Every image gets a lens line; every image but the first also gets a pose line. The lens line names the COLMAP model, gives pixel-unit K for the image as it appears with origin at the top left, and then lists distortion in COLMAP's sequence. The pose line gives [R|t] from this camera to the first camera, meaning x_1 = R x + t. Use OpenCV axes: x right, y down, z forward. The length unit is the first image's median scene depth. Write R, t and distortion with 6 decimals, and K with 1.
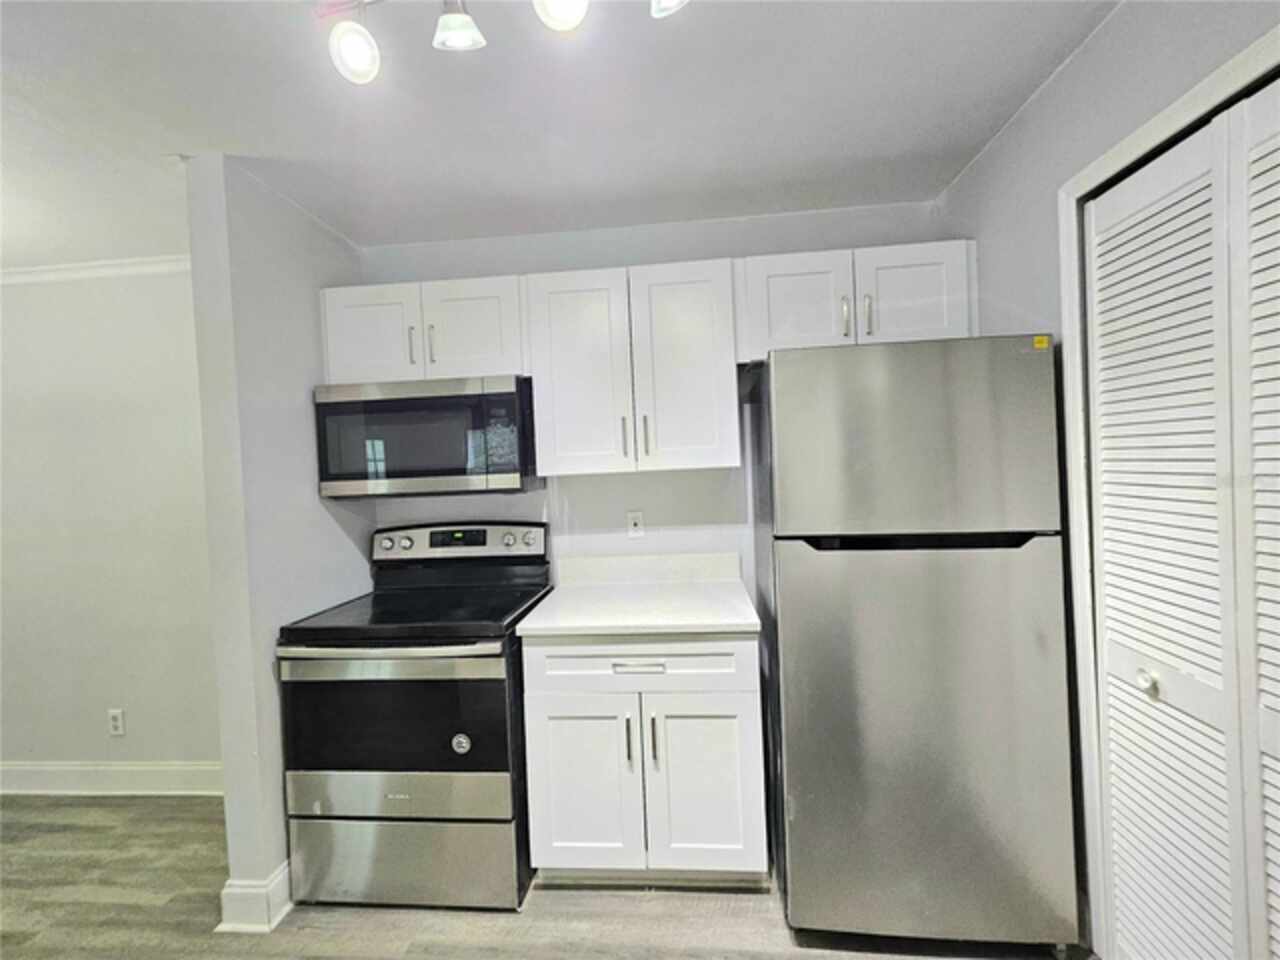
lens RADIAL K [[580.7, 0, 640.0], [0, 580.7, 480.0], [0, 0, 1]] dist [0.021463, -0.000071]
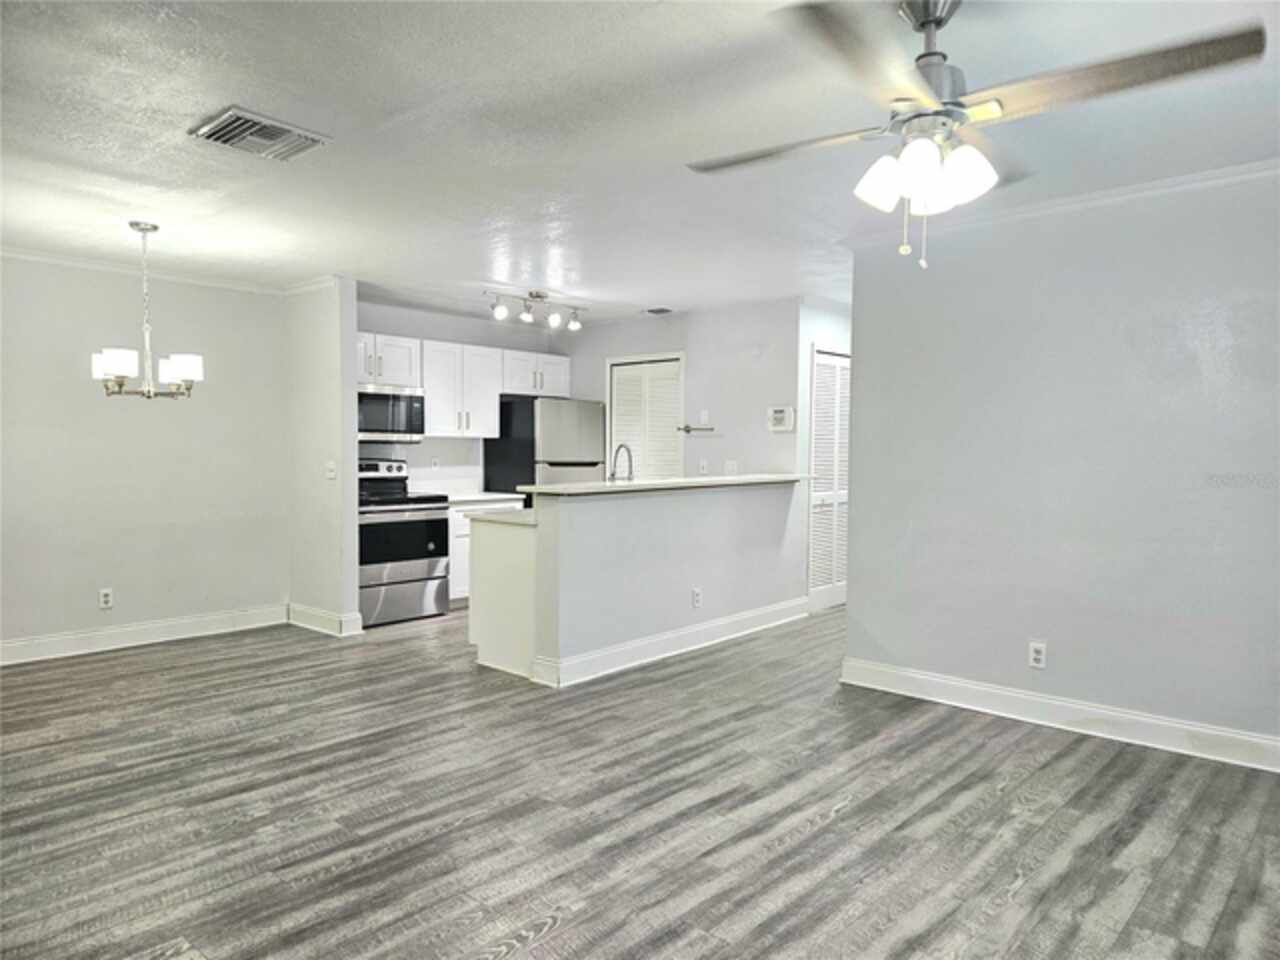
lens RADIAL K [[848.0, 0, 640.0], [0, 848.0, 480.0], [0, 0, 1]] dist [0.000410, -0.000070]
pose [[0.594047, 0.020246, 0.804175, -2.273301], [-0.012806, 0.999795, -0.015711, 0.198840], [-0.804328, -0.000965, 0.594185, -1.509825]]
